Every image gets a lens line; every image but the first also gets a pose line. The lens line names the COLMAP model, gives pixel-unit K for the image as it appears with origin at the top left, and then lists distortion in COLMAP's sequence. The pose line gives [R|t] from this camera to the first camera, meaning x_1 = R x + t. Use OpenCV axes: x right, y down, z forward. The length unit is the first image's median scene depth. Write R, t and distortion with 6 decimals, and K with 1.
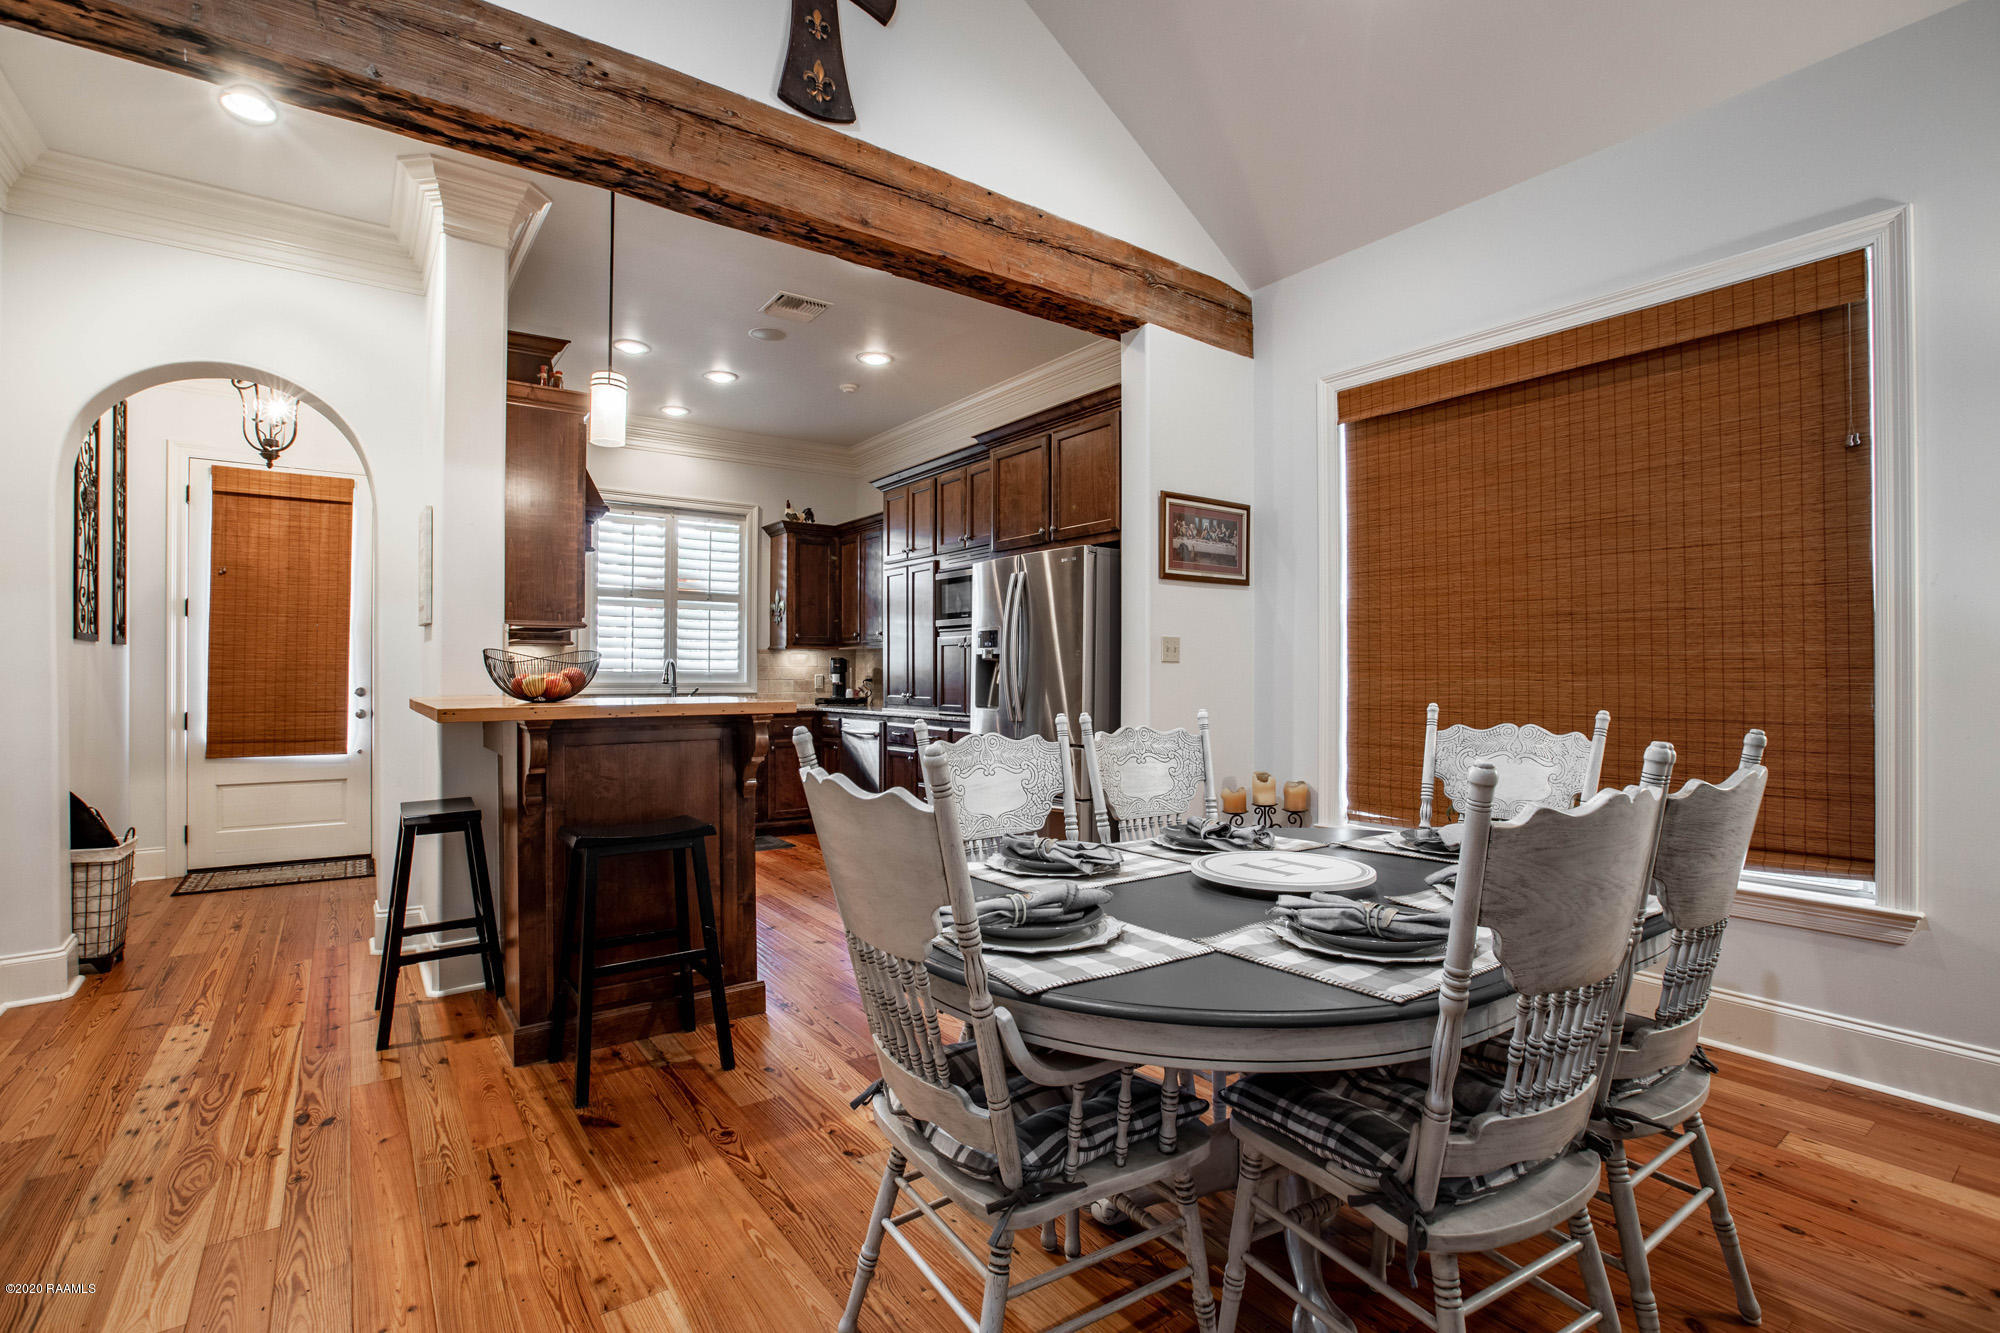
lens RADIAL K [[888.9, 0, 995.4], [0, 888.9, 670.9], [0, 0, 1]] dist [0.000190, -0.017824]
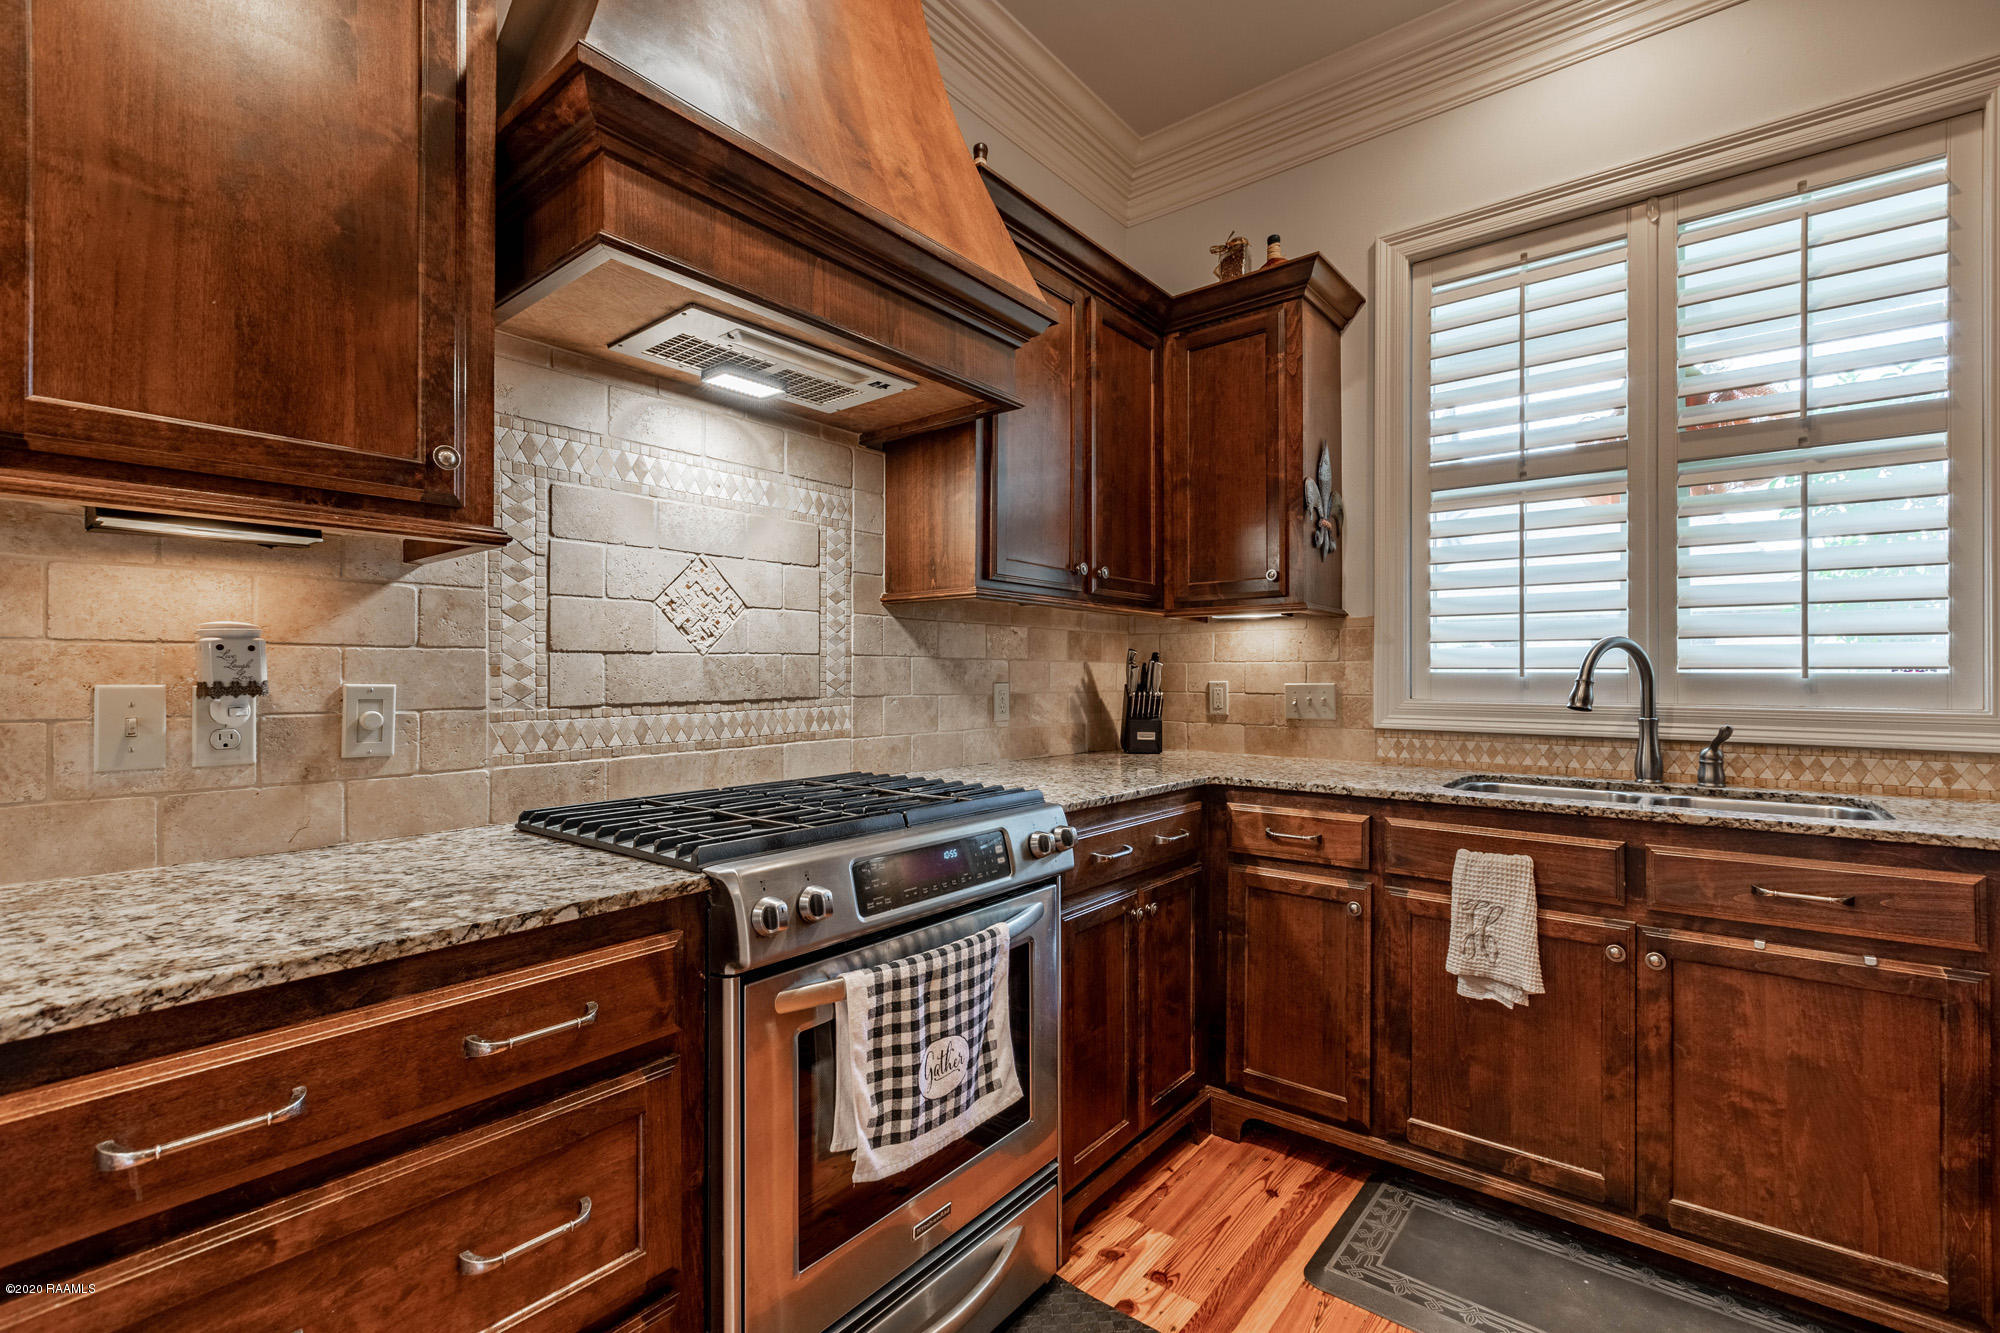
lens RADIAL K [[882.7, 0, 998.7], [0, 882.7, 668.3], [0, 0, 1]] dist [0.001361, -0.000138]
pose [[0.256095, -0.008217, -0.966617, -0.098397], [0.001210, 0.999966, -0.008180, 0.000813], [0.966651, 0.000925, 0.256096, 0.647300]]
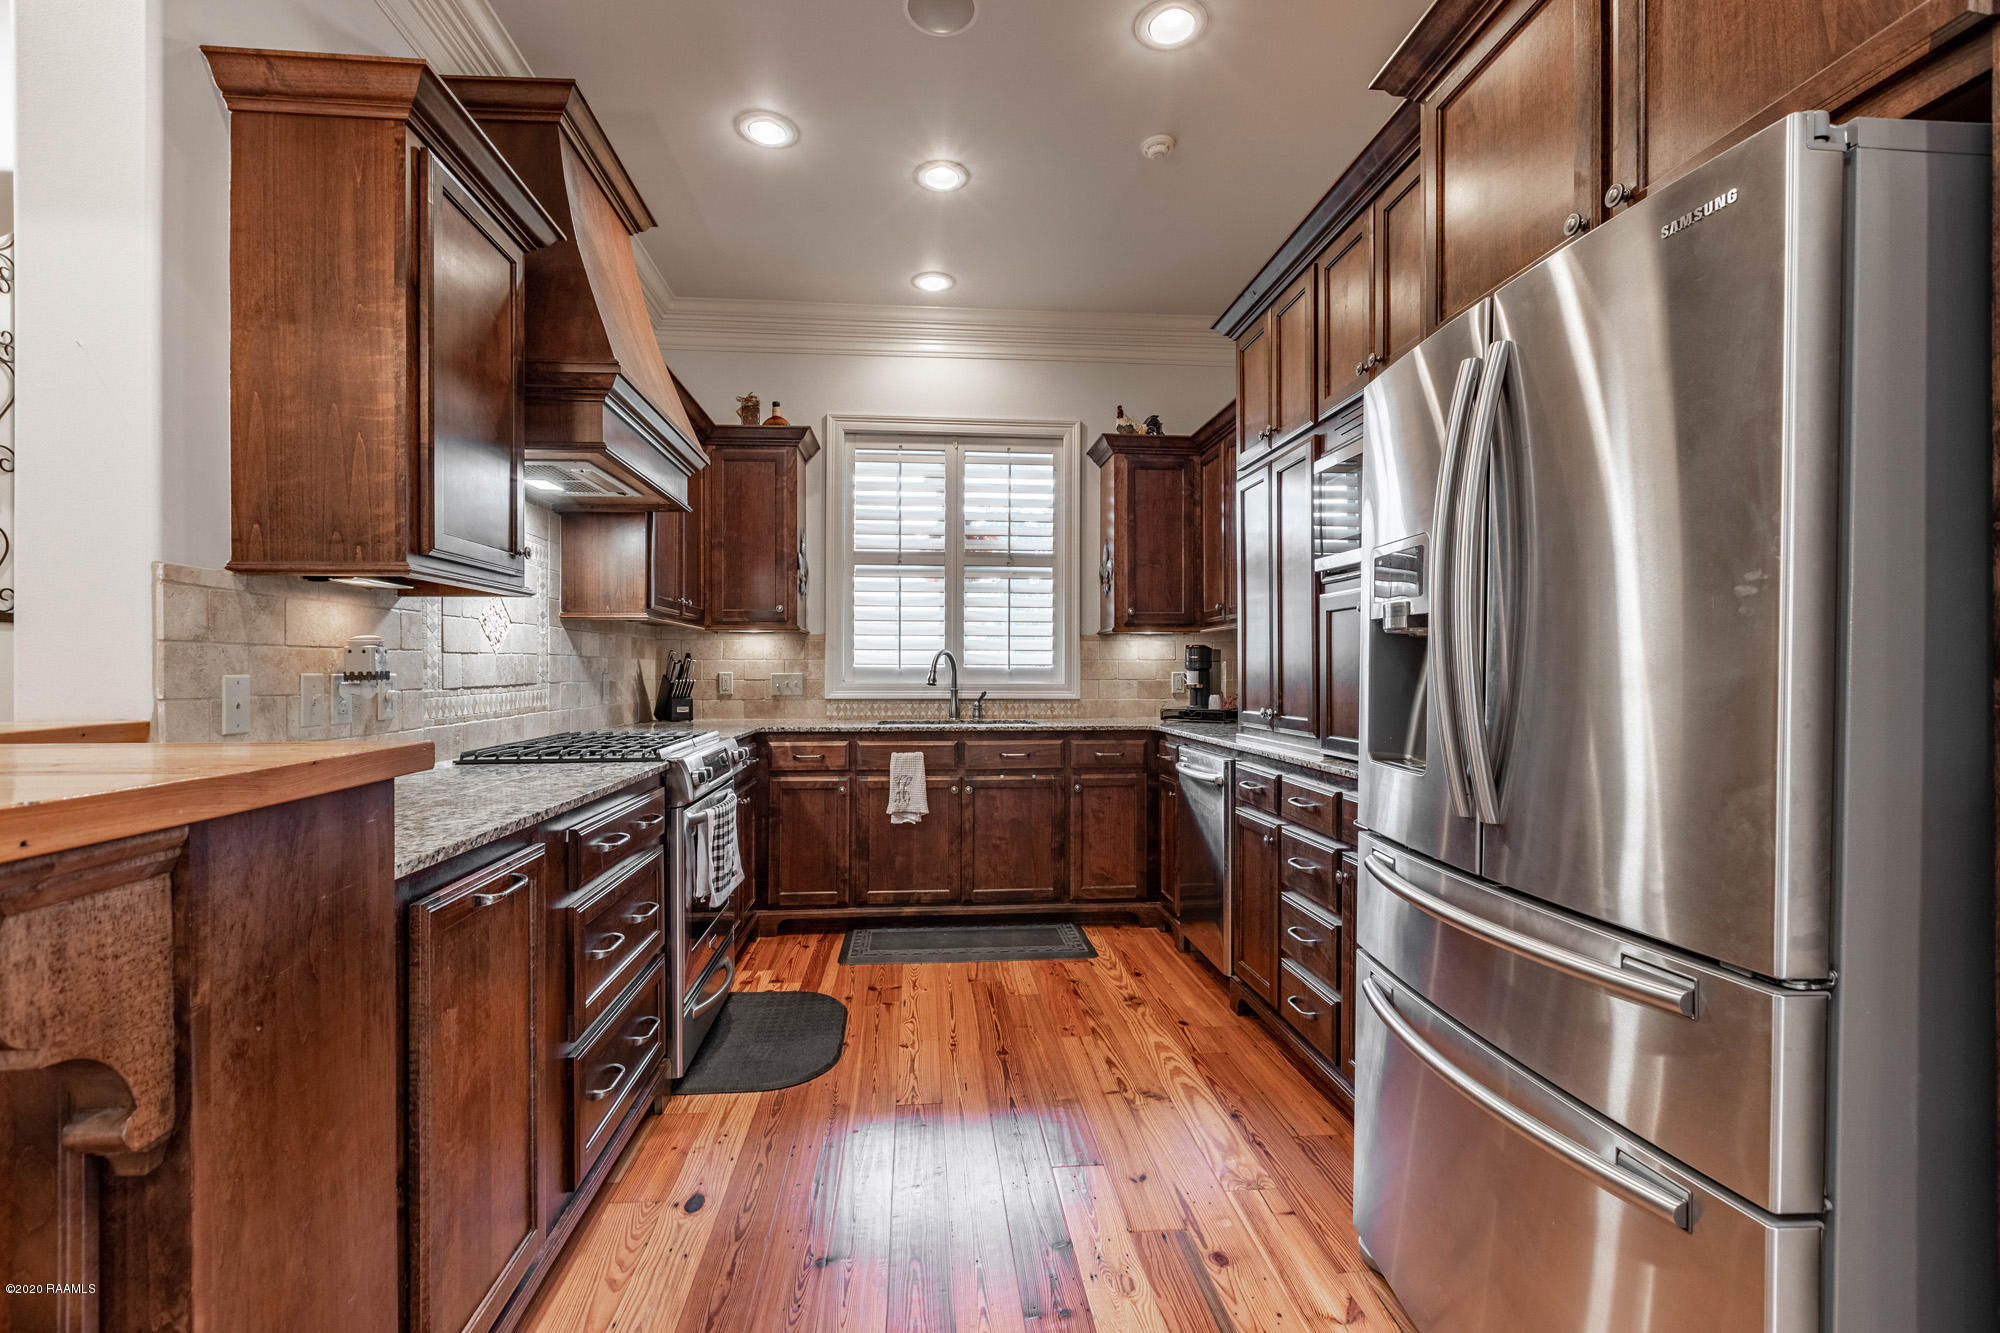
lens RADIAL K [[888.9, 0, 995.4], [0, 888.9, 670.9], [0, 0, 1]] dist [0.000190, -0.017824]
pose [[0.858543, 0.000107, -0.512741, 0.023543], [0.001685, 0.999994, 0.003030, 0.001076], [0.512738, -0.003466, 0.858538, 0.395644]]
